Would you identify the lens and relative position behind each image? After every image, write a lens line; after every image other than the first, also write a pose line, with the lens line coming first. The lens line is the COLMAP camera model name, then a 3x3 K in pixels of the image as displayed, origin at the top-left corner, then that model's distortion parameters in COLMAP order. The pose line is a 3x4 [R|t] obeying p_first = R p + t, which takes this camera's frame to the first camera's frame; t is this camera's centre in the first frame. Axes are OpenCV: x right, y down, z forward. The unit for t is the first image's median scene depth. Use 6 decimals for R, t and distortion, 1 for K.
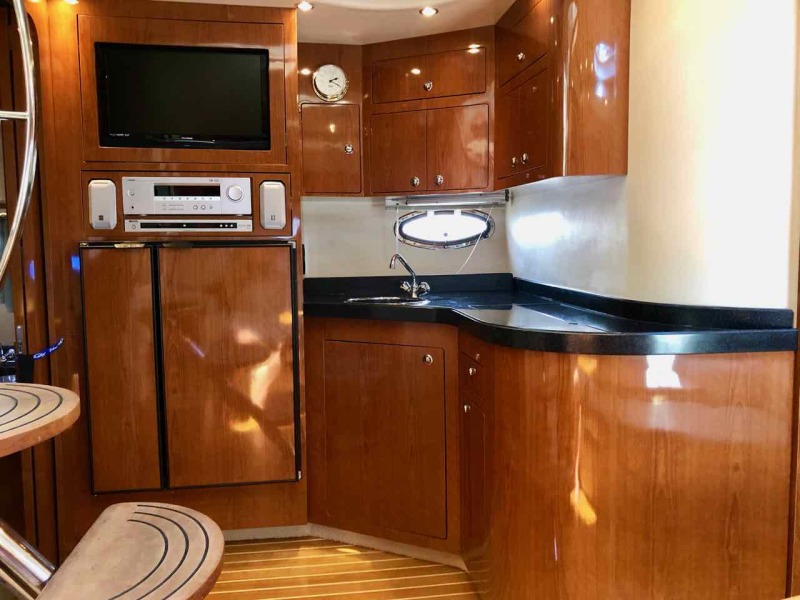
lens RADIAL K [[681.0, 0, 402.2], [0, 681.0, 290.0], [0, 0, 1]] dist [0.043299, -0.003423]
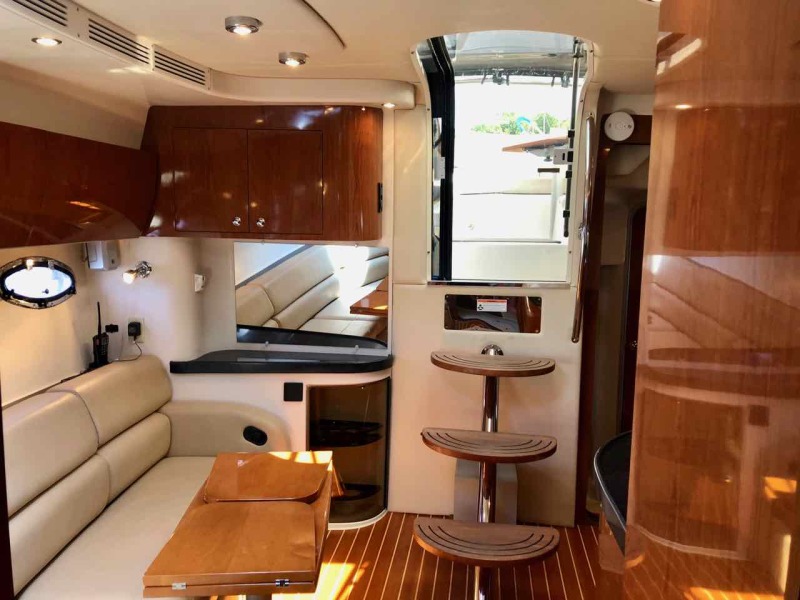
lens RADIAL K [[681.0, 0, 402.2], [0, 681.0, 290.0], [0, 0, 1]] dist [0.043299, -0.003423]
pose [[-0.261311, 0.119664, -0.957808, 0.943328], [-0.097605, 0.983924, 0.149555, -0.214233], [0.960307, 0.132568, -0.245431, 0.650823]]
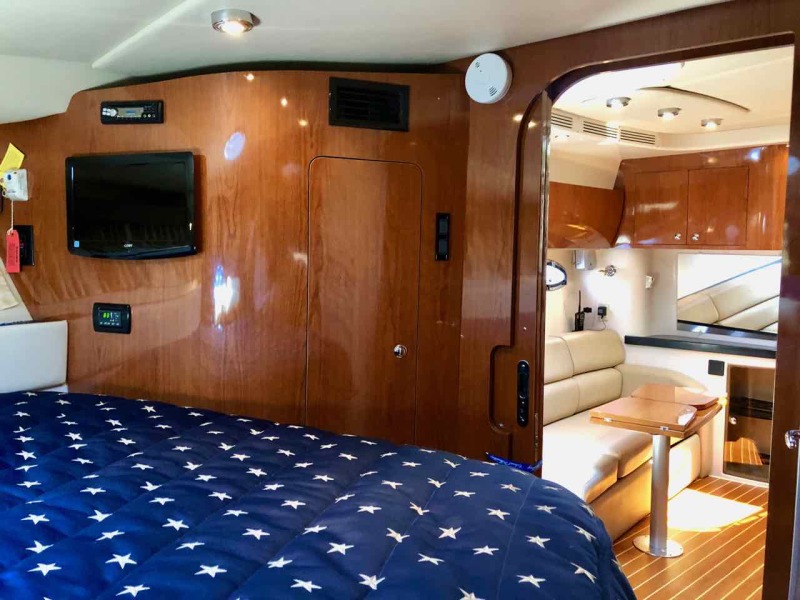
lens RADIAL K [[665.0, 0, 408.4], [0, 665.0, 296.1], [0, 0, 1]] dist [0.073689, -0.090552]
pose [[-0.816167, 0.054240, -0.575264, 1.348560], [-0.051736, 0.984726, 0.166248, -0.219985], [0.575495, 0.165448, -0.800895, 1.028779]]
